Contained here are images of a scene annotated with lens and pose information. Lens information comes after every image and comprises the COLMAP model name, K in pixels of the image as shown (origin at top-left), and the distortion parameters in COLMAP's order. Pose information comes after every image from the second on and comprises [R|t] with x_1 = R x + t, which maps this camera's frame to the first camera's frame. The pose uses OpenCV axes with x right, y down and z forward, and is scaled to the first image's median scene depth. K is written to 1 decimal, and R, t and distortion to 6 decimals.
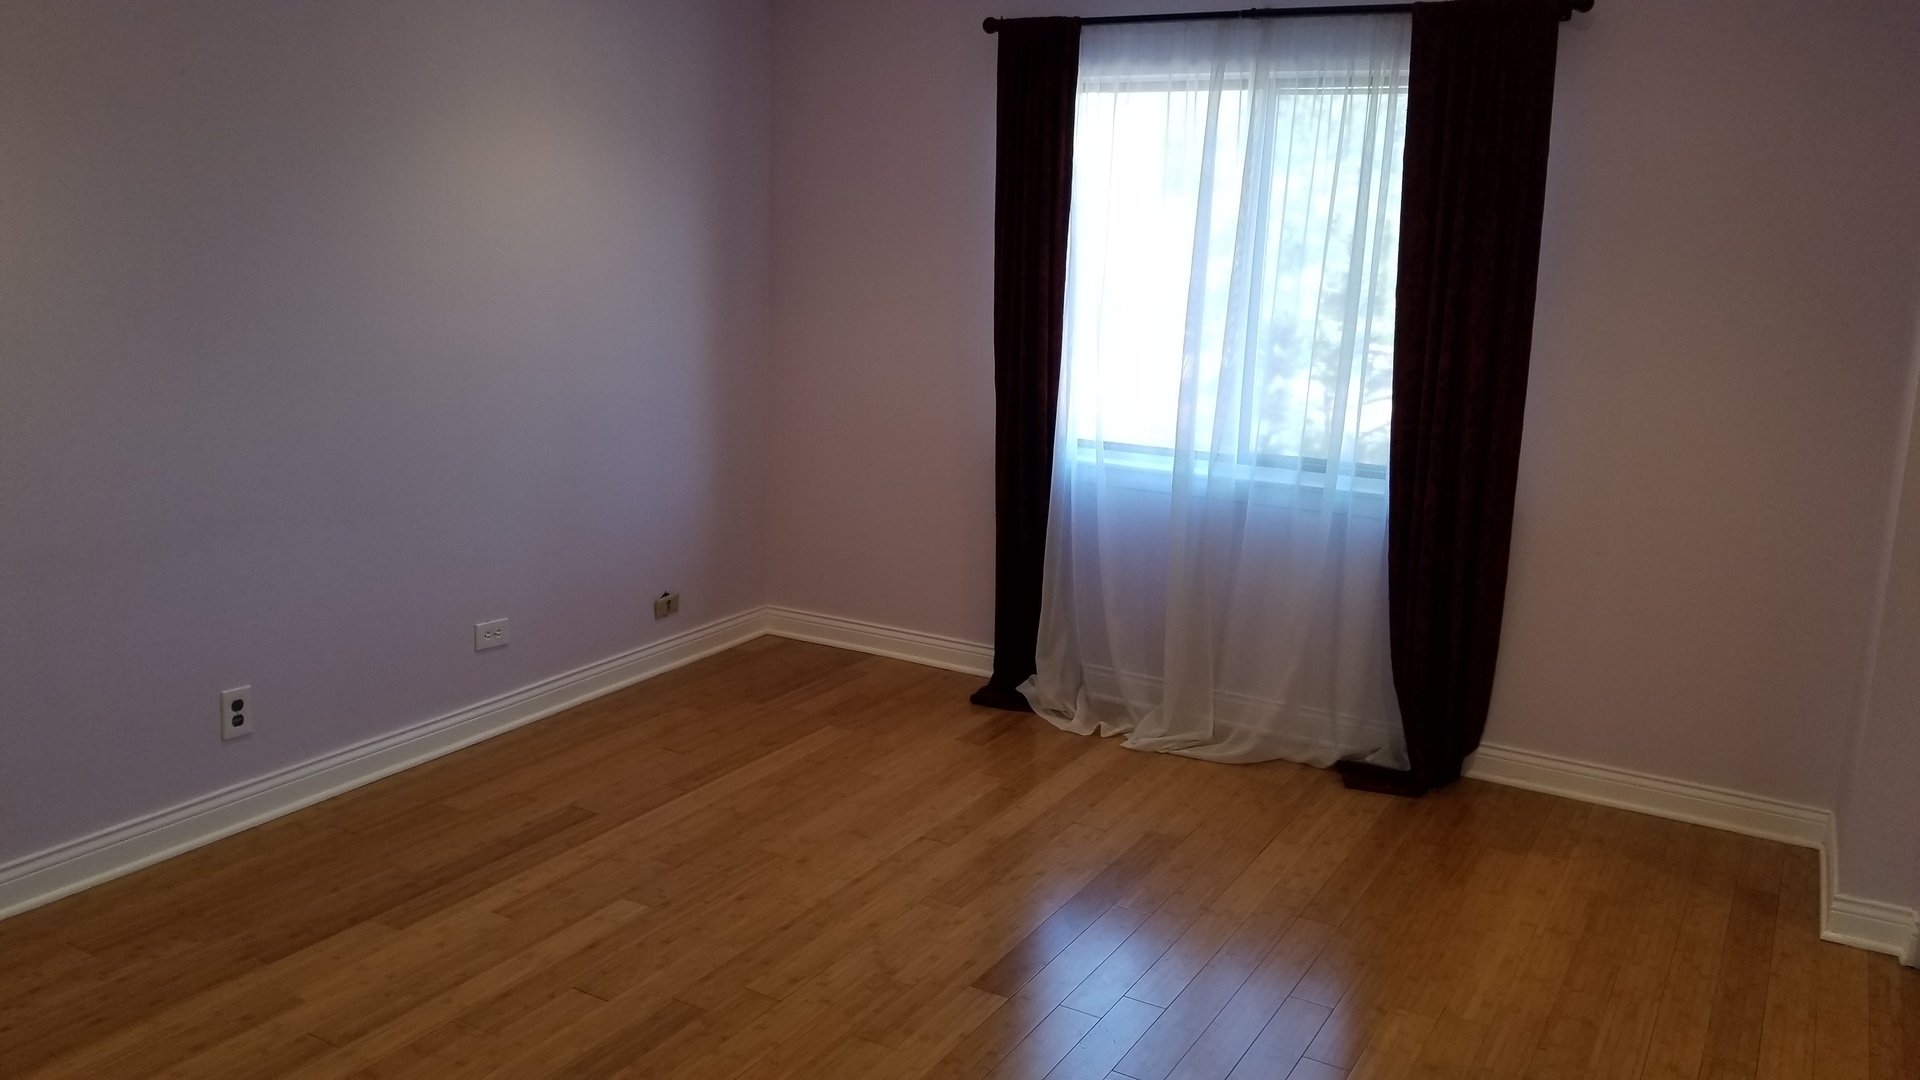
lens RADIAL K [[1525.5, 0, 955.7], [0, 1525.5, 527.1], [0, 0, 1]] dist [0.073272, -0.162538]
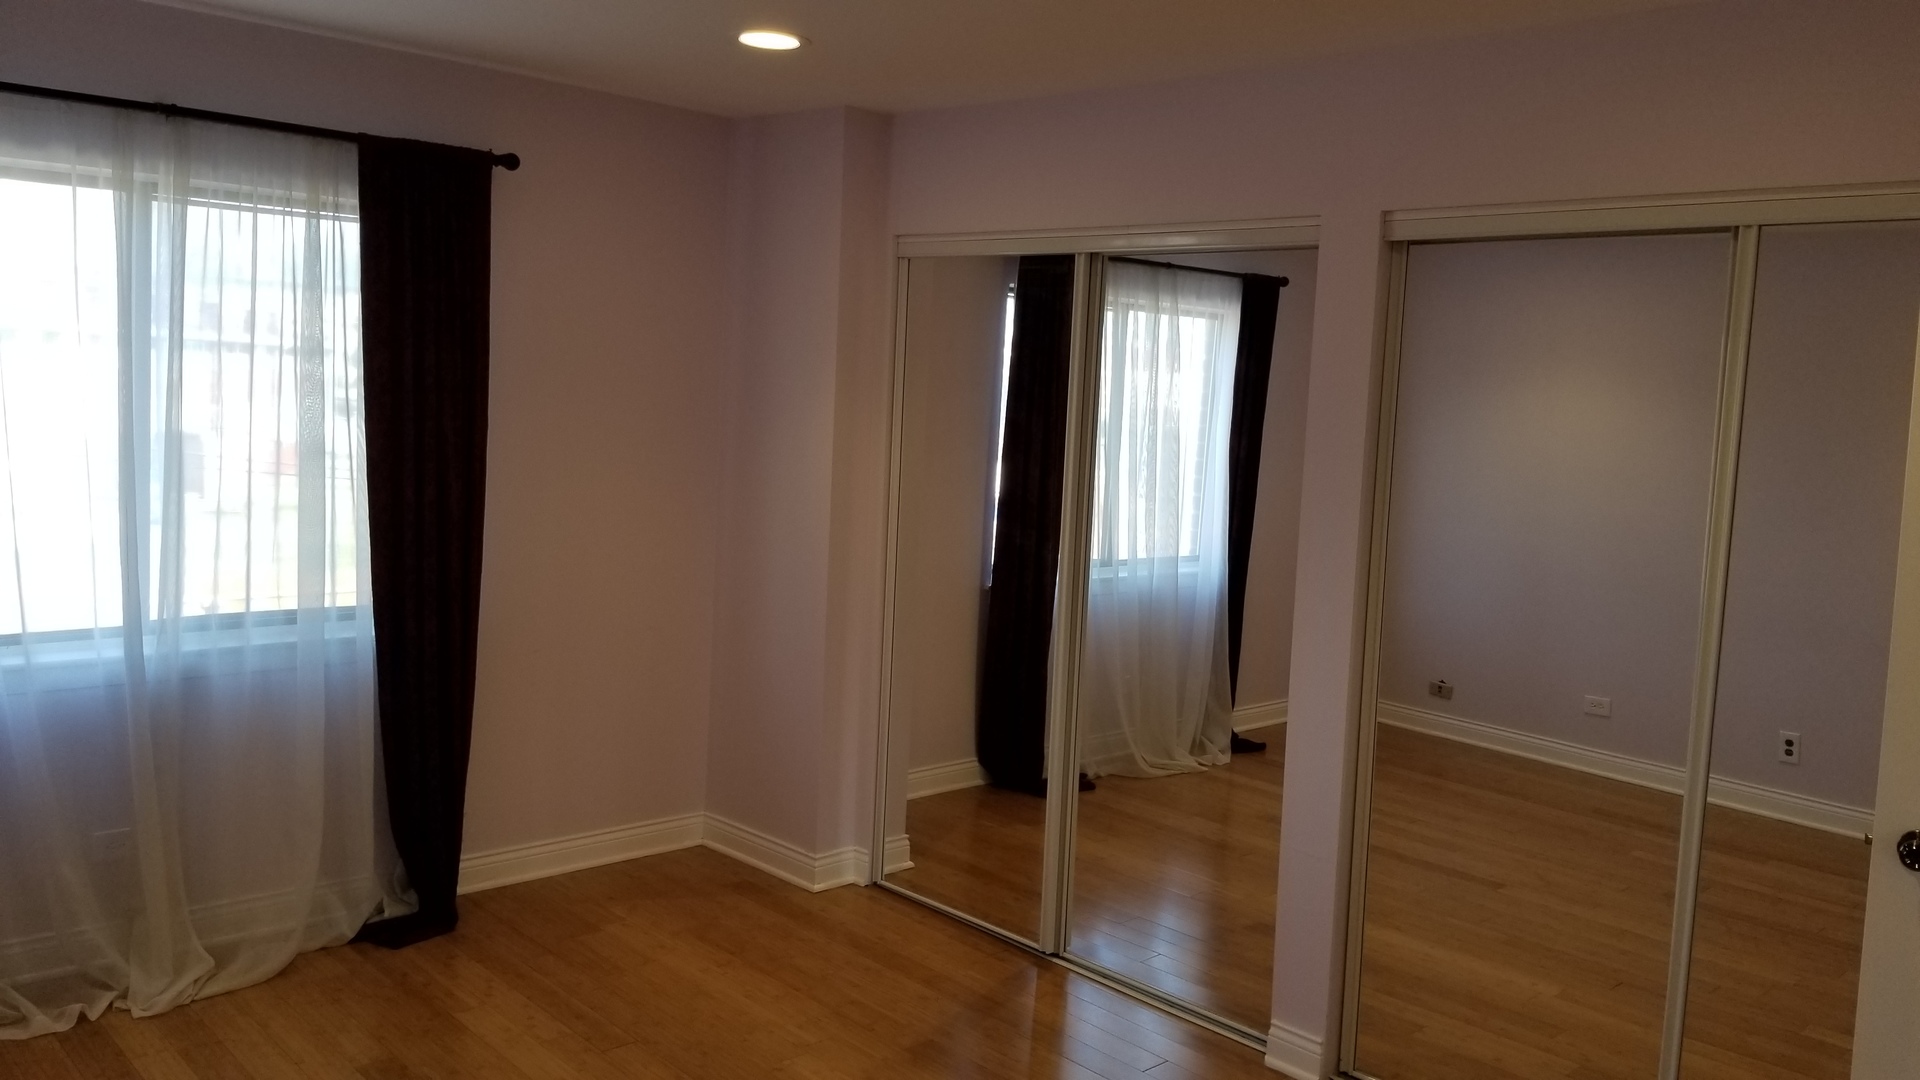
lens RADIAL K [[1526.5, 0, 962.6], [0, 1526.5, 495.0], [0, 0, 1]] dist [0.071612, -0.080696]
pose [[0.276565, -0.087847, 0.956972, -0.533138], [0.153557, 0.987058, 0.046231, -0.095415], [-0.948647, 0.134164, 0.286475, 0.366358]]
